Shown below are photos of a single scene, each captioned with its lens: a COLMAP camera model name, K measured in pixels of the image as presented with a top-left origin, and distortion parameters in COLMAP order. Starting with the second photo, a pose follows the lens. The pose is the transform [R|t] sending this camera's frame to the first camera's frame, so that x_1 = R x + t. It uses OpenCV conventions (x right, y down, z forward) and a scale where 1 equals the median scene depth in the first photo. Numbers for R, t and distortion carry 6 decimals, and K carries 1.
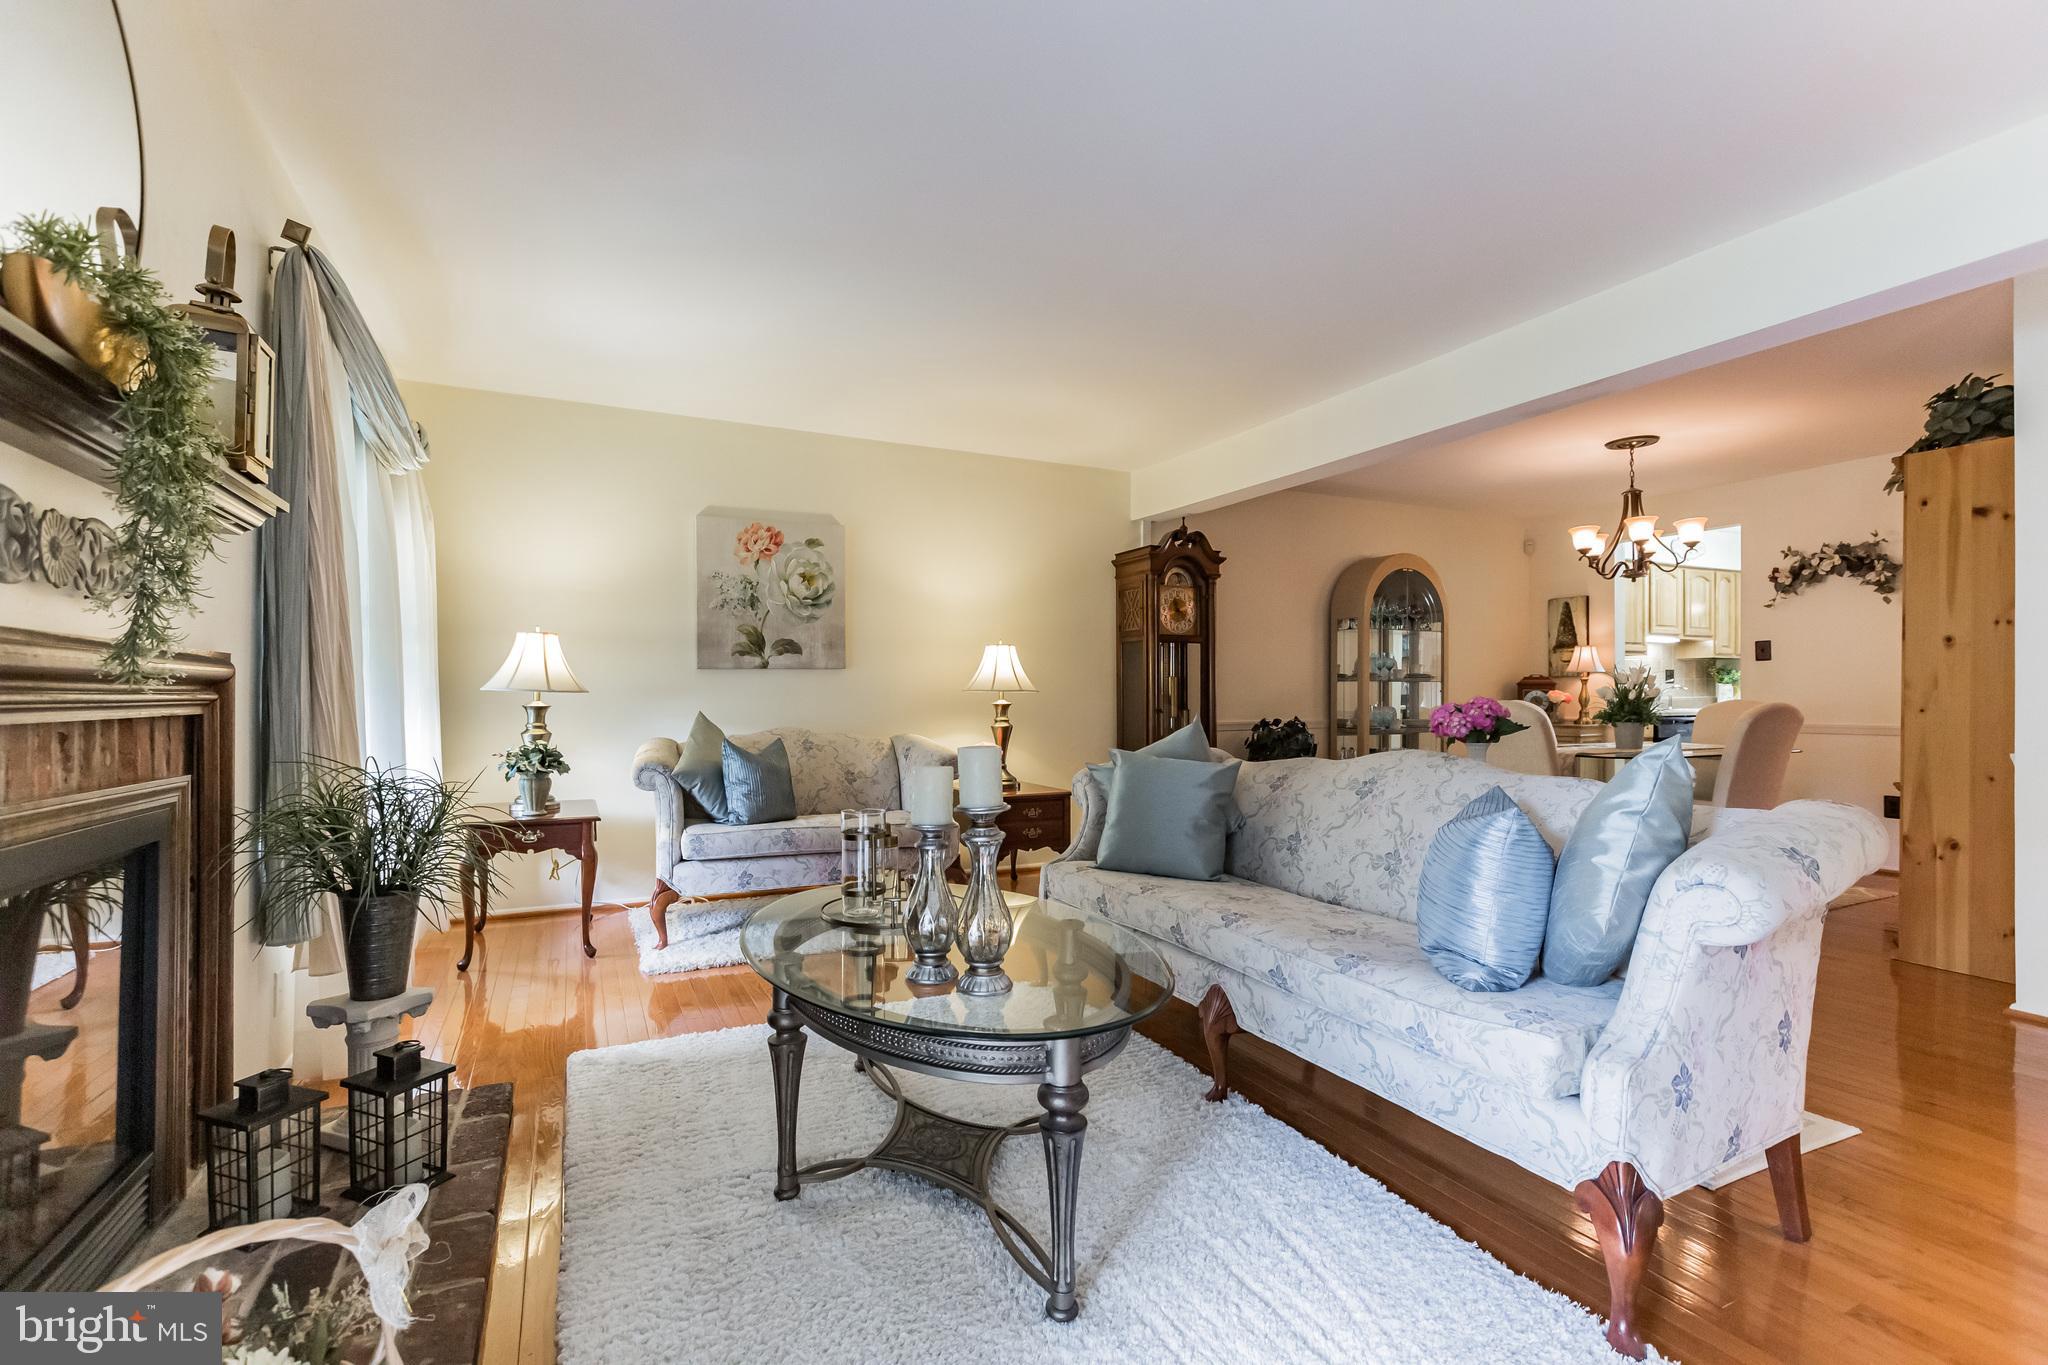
lens RADIAL K [[935.8, 0, 1022.8], [0, 935.8, 692.8], [0, 0, 1]] dist [0.019407, -0.000316]
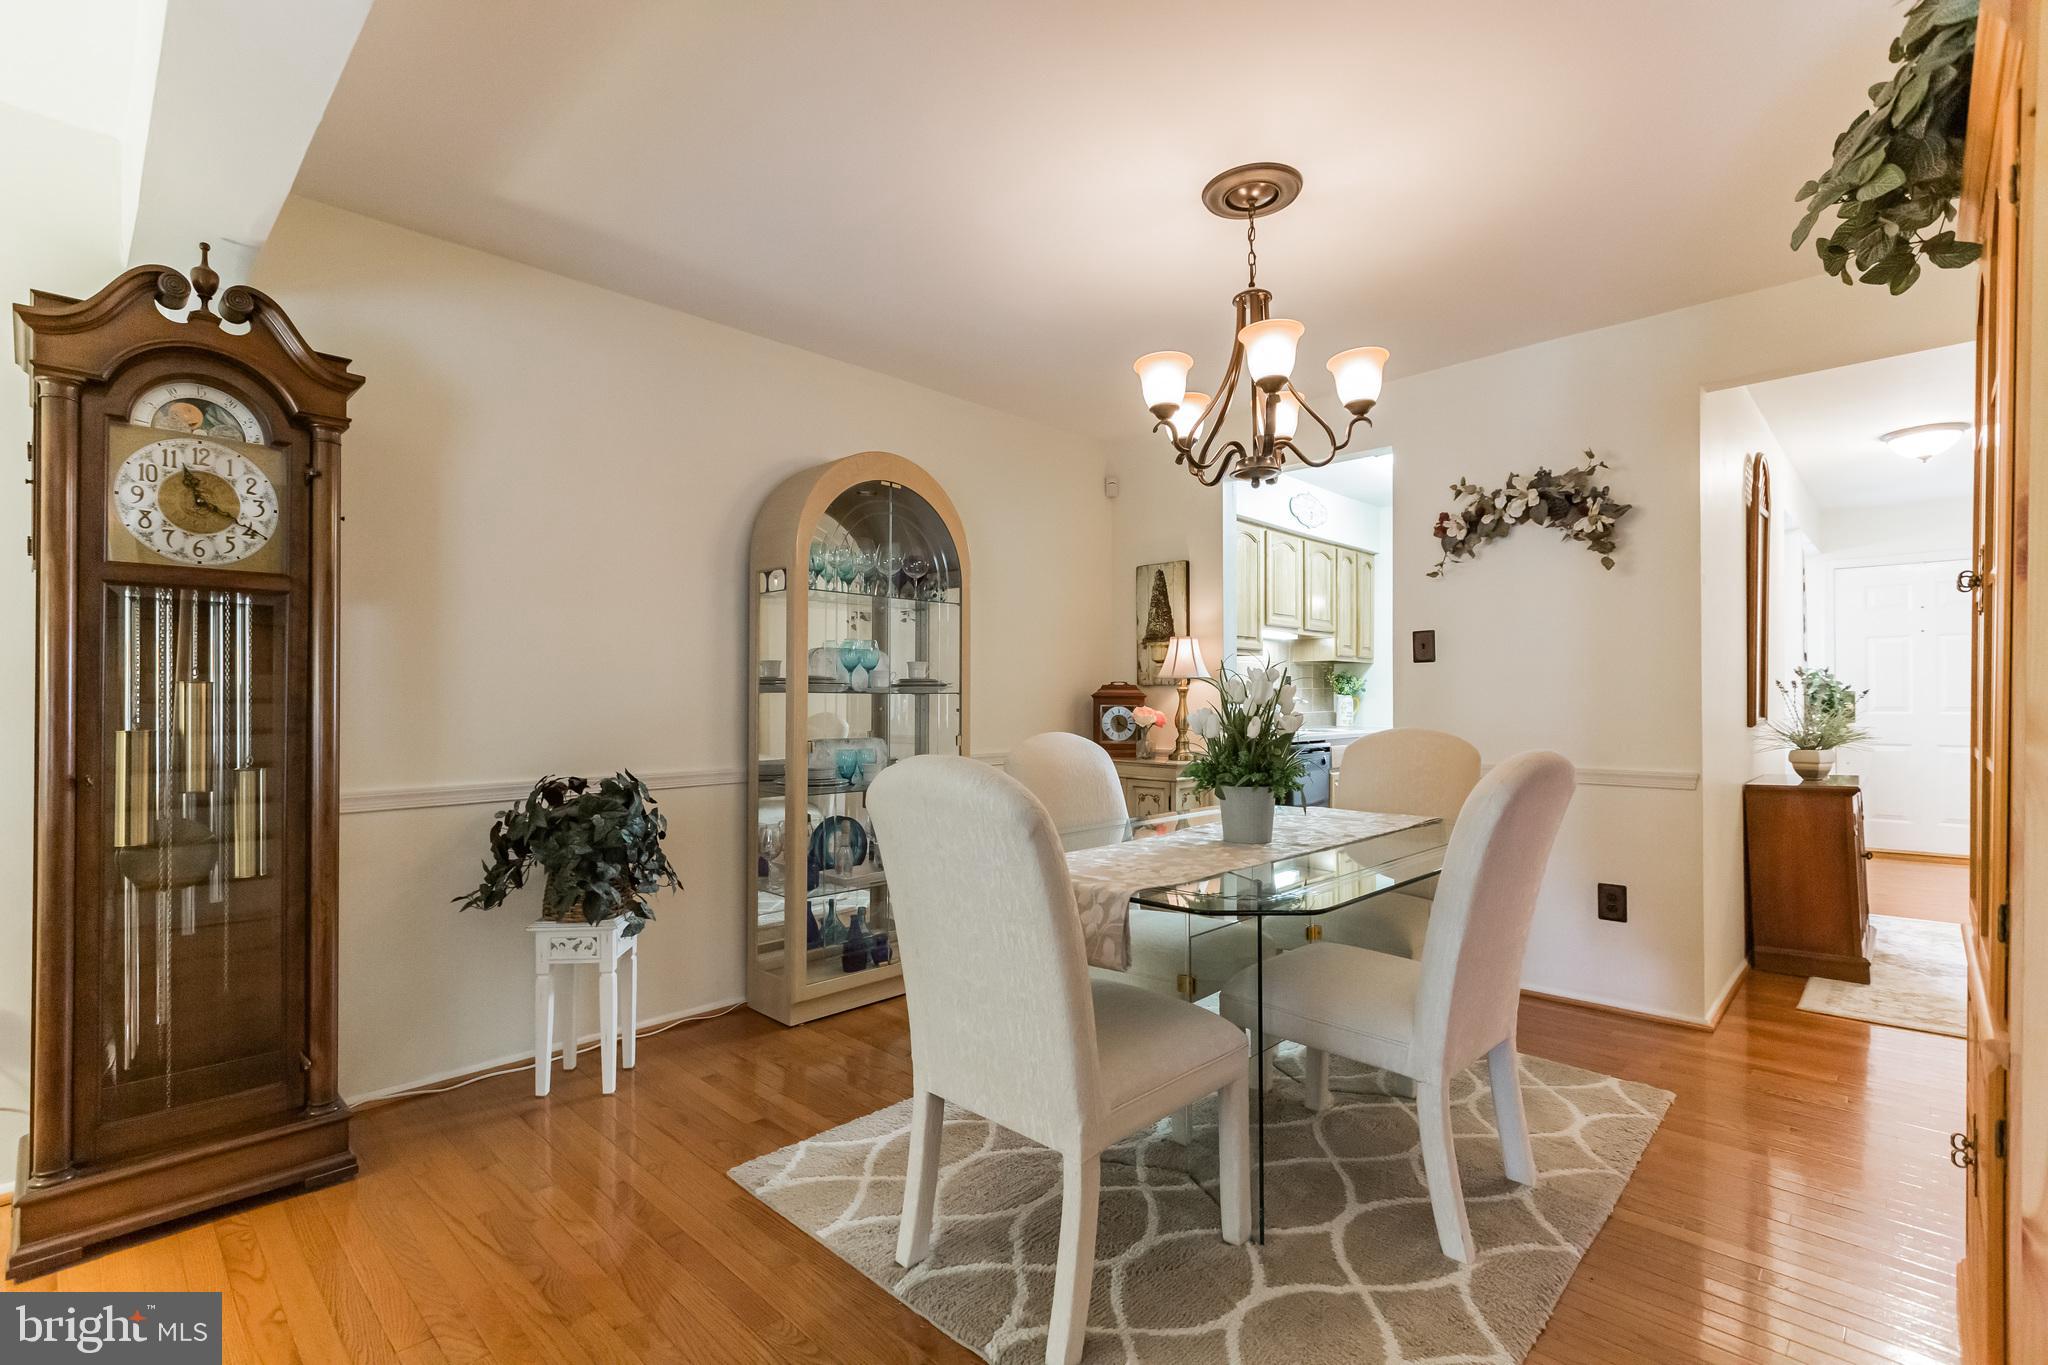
lens RADIAL K [[935.8, 0, 1022.3], [0, 935.8, 686.9], [0, 0, 1]] dist [0.019407, -0.000316]
pose [[0.940623, 0.004011, 0.339430, 0.325498], [-0.000917, 0.999957, -0.009275, -0.011957], [-0.339453, 0.008413, 0.940586, 0.515058]]
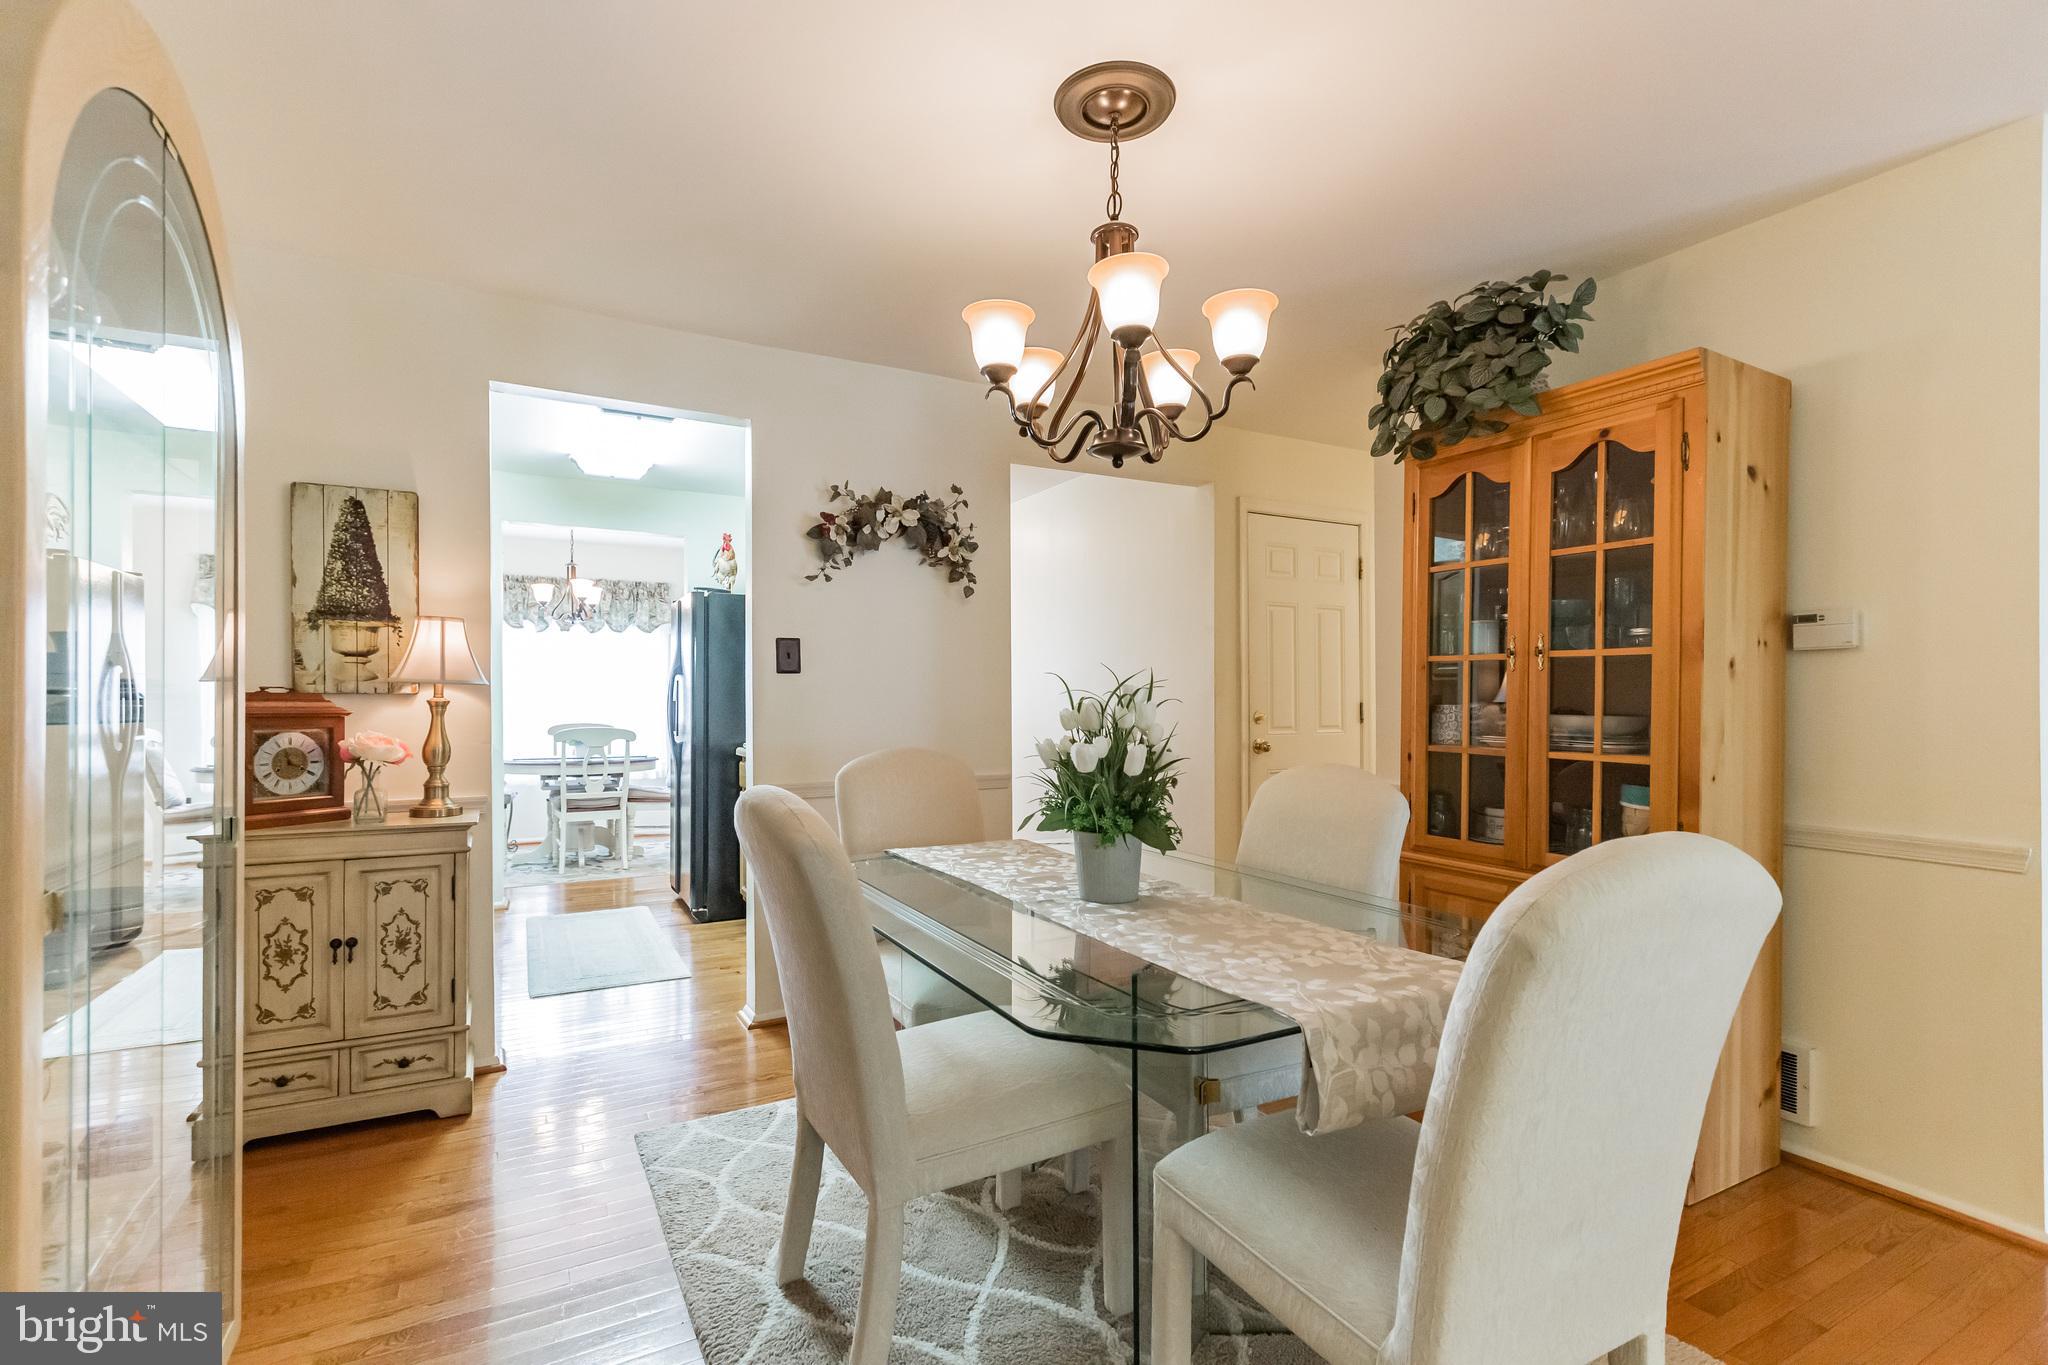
lens RADIAL K [[935.8, 0, 1017.2], [0, 935.8, 694.3], [0, 0, 1]] dist [0.019407, -0.000316]
pose [[-0.032489, 0.007694, 0.999442, 0.223615], [-0.003729, 0.999962, -0.007819, -0.018041], [-0.999465, -0.003981, -0.032459, 0.902156]]
